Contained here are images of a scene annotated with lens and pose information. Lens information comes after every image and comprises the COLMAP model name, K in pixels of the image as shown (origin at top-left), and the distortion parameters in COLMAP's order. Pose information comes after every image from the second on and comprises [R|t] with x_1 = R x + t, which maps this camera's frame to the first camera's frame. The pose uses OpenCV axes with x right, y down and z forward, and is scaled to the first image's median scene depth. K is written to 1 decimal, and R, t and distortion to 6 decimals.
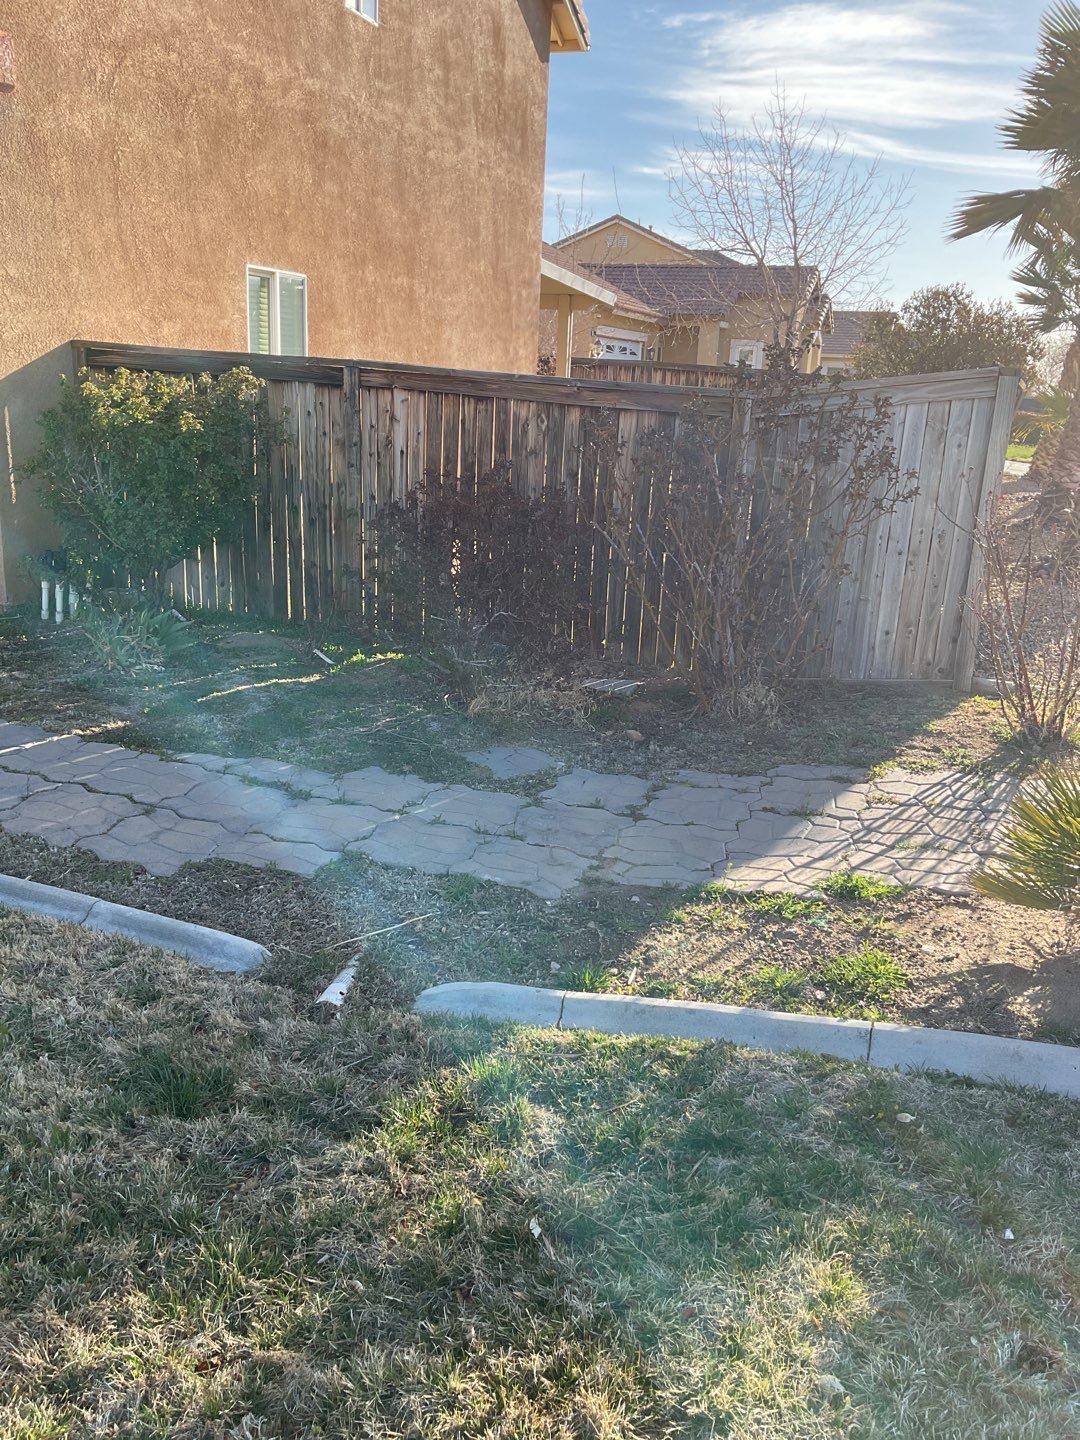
lens RADIAL K [[1183.4, 0, 545.6], [0, 1183.4, 716.9], [0, 0, 1]] dist [0.053610, -0.091140]
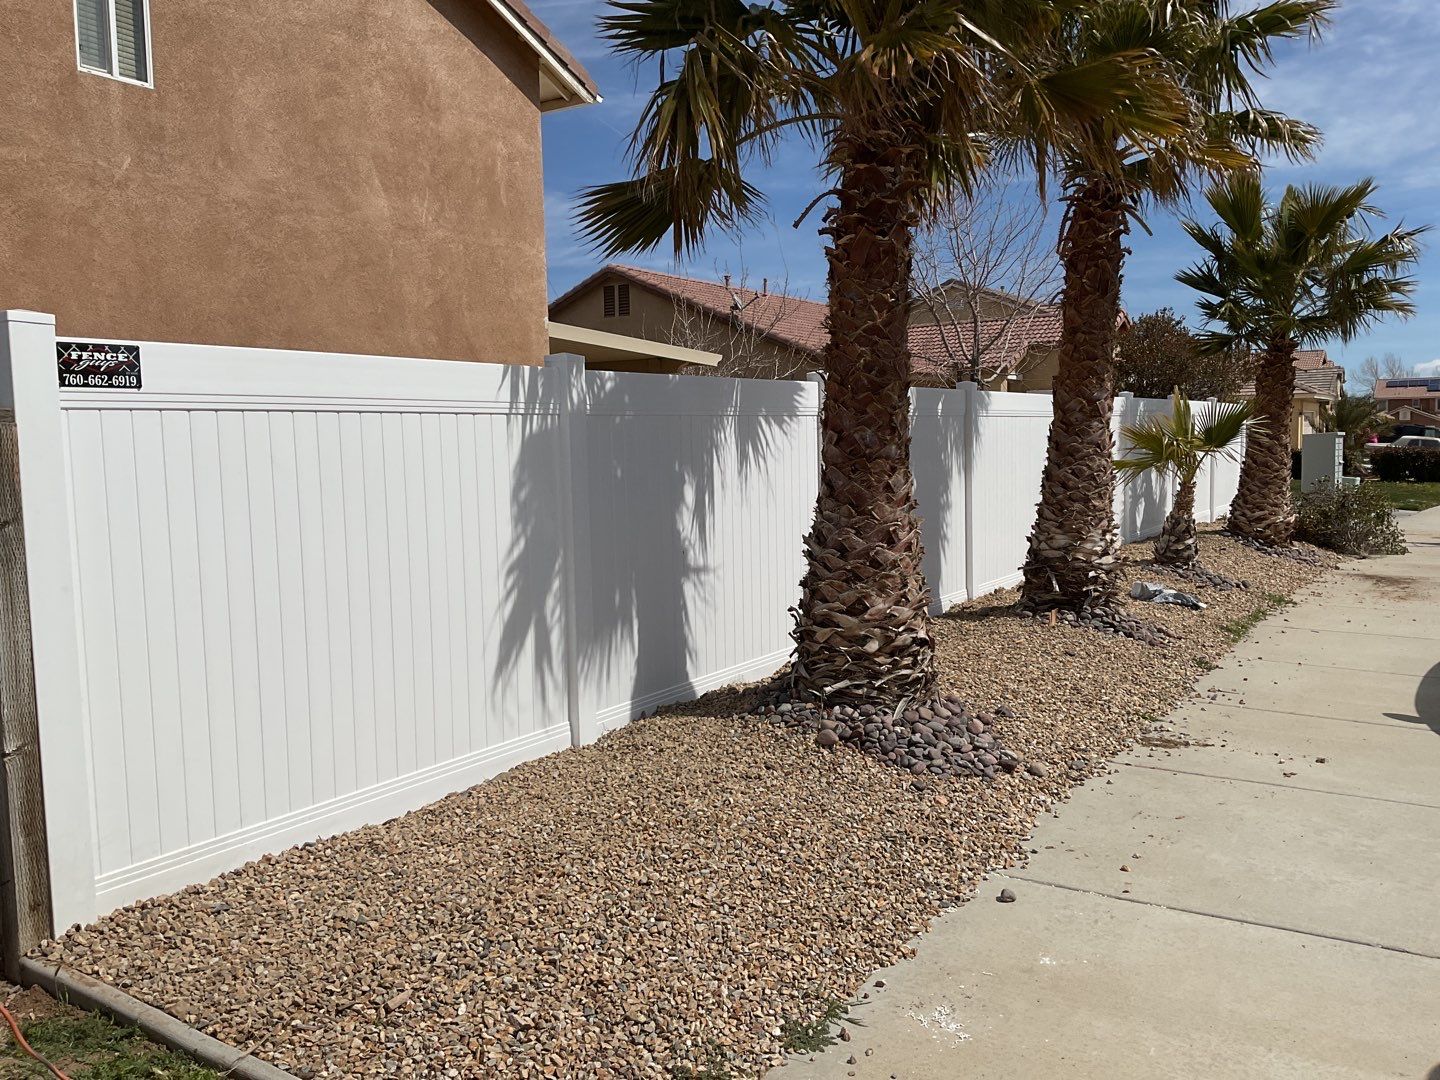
lens RADIAL K [[1183.4, 0, 729.2], [0, 1183.4, 547.0], [0, 0, 1]] dist [0.053610, -0.091140]
pose [[0.972126, -0.041939, -0.230676, 0.277460], [-0.003490, 0.981174, -0.193095, -0.038916], [0.234431, 0.188517, 0.953679, 0.179209]]
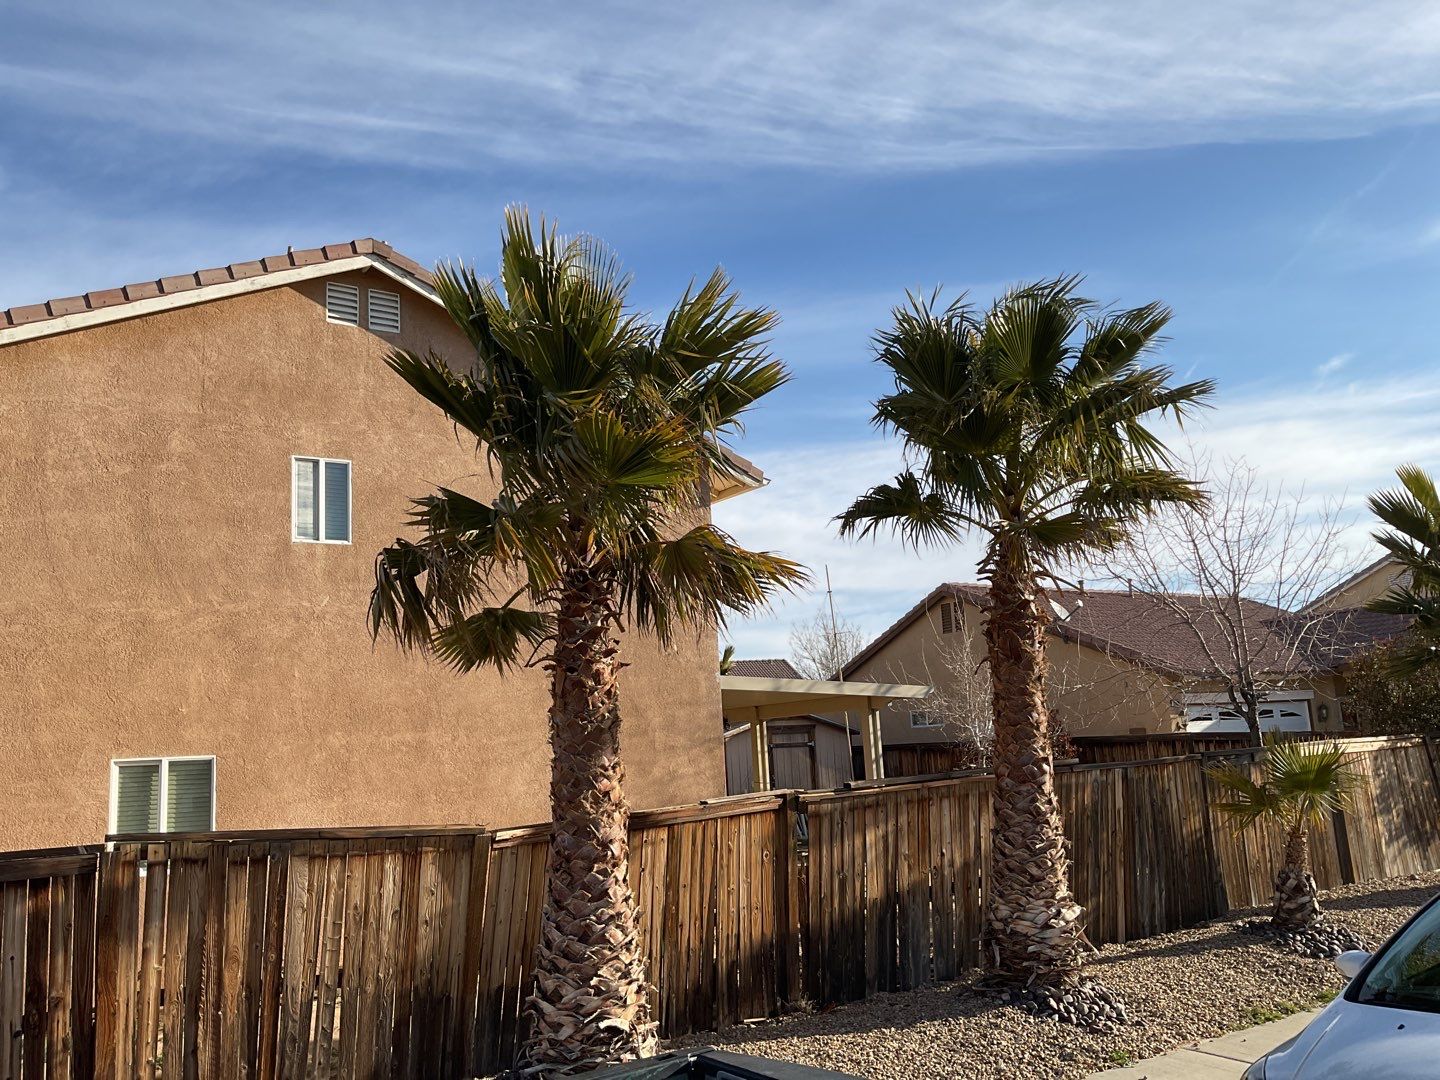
lens RADIAL K [[1183.4, 0, 726.1], [0, 1183.4, 535.0], [0, 0, 1]] dist [0.053610, -0.091140]
pose [[0.796118, -0.194346, -0.573085, 0.505681], [-0.081016, 0.904270, -0.419203, -0.062508], [0.599694, 0.380164, 0.704161, 0.213613]]
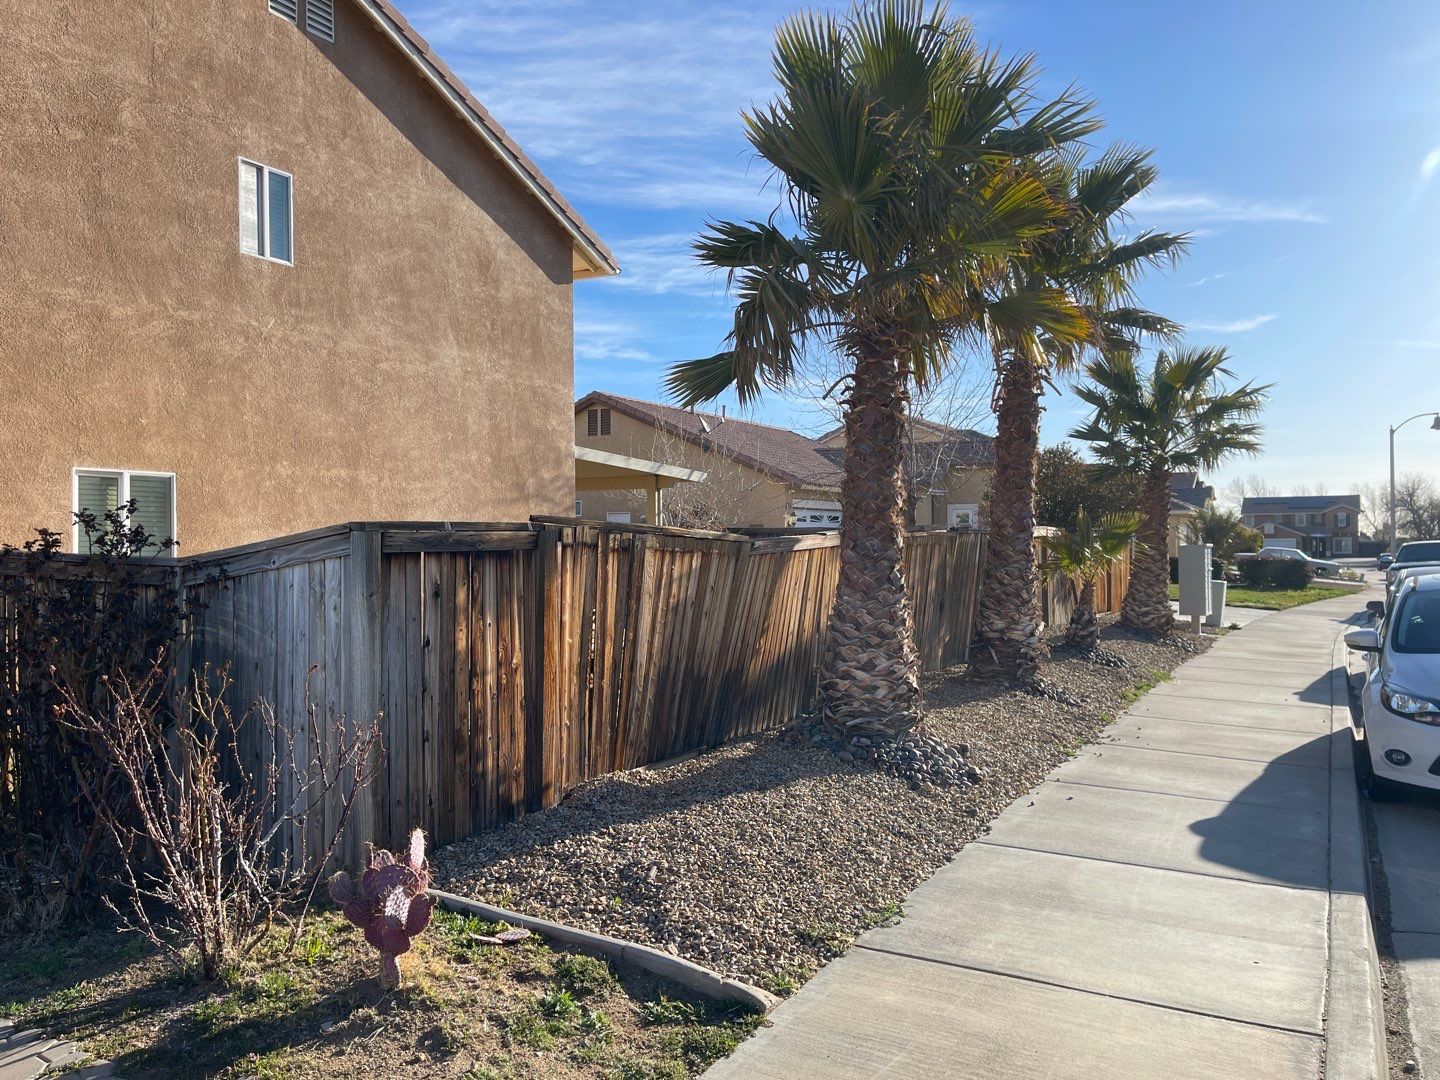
lens RADIAL K [[1085.0, 0, 734.2], [0, 1085.0, 533.5], [0, 0, 1]] dist [0.047427, -0.069871]
pose [[0.984313, -0.051747, -0.168673, 0.259319], [0.000771, 0.957274, -0.289182, -0.014724], [0.176430, 0.284515, 0.942297, 0.088186]]
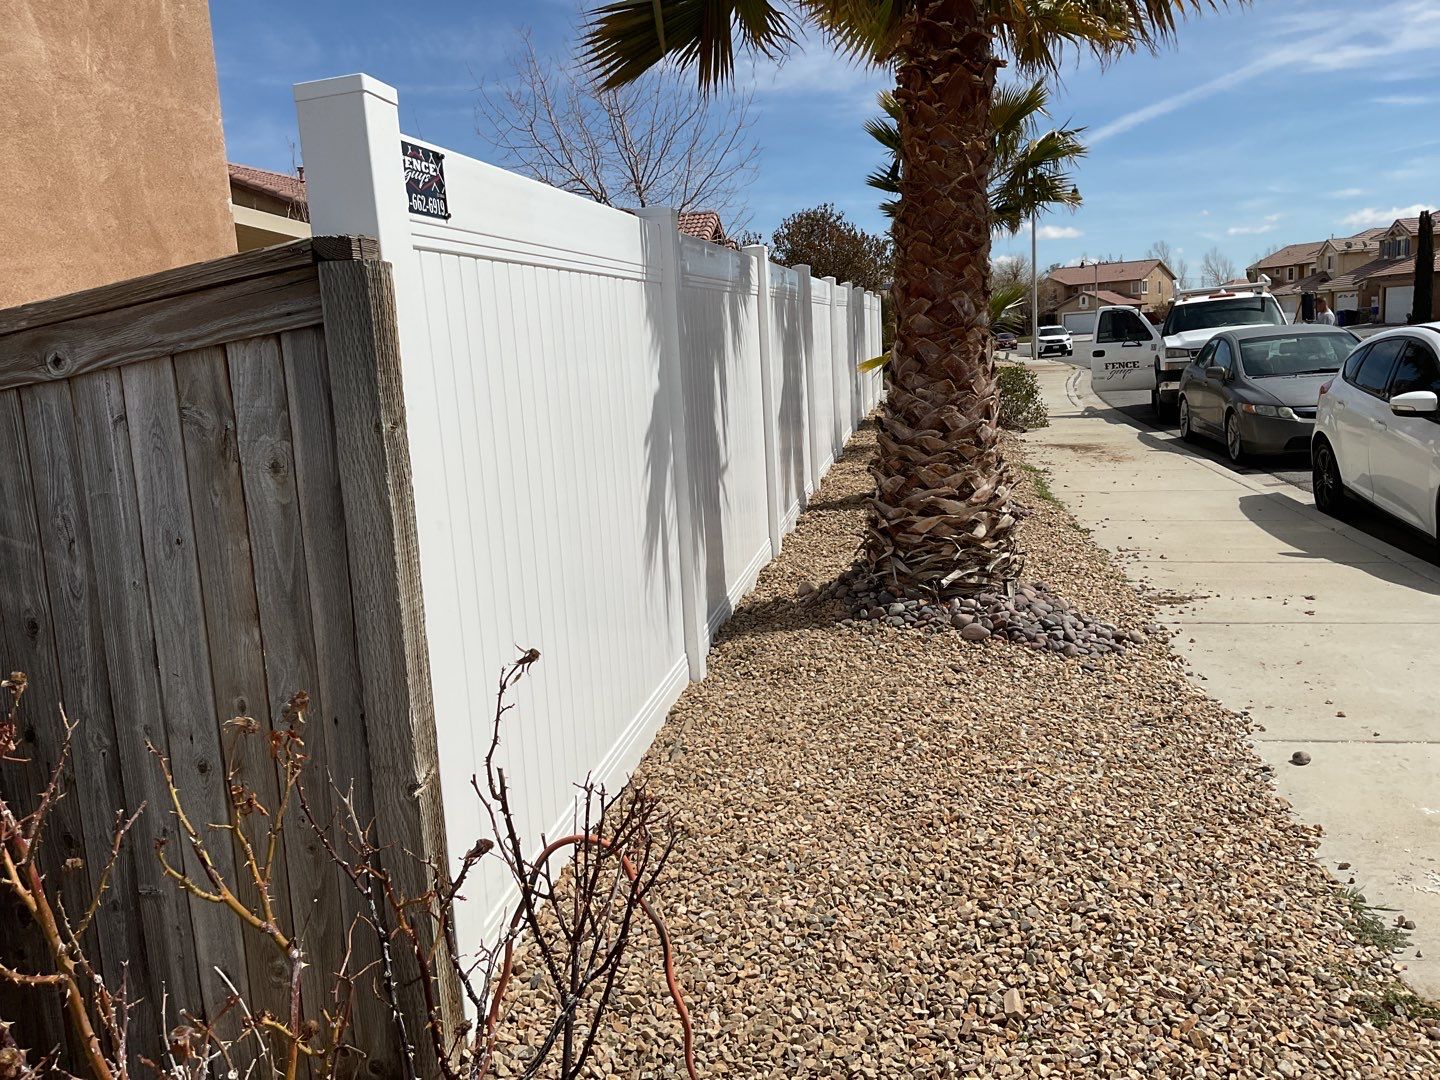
lens RADIAL K [[1183.4, 0, 728.5], [0, 1183.4, 544.9], [0, 0, 1]] dist [0.053610, -0.091140]
pose [[0.981483, -0.125477, 0.144727, 0.140758], [0.140231, 0.985388, -0.096669, -0.050555], [-0.130483, 0.115174, 0.984738, 0.211857]]
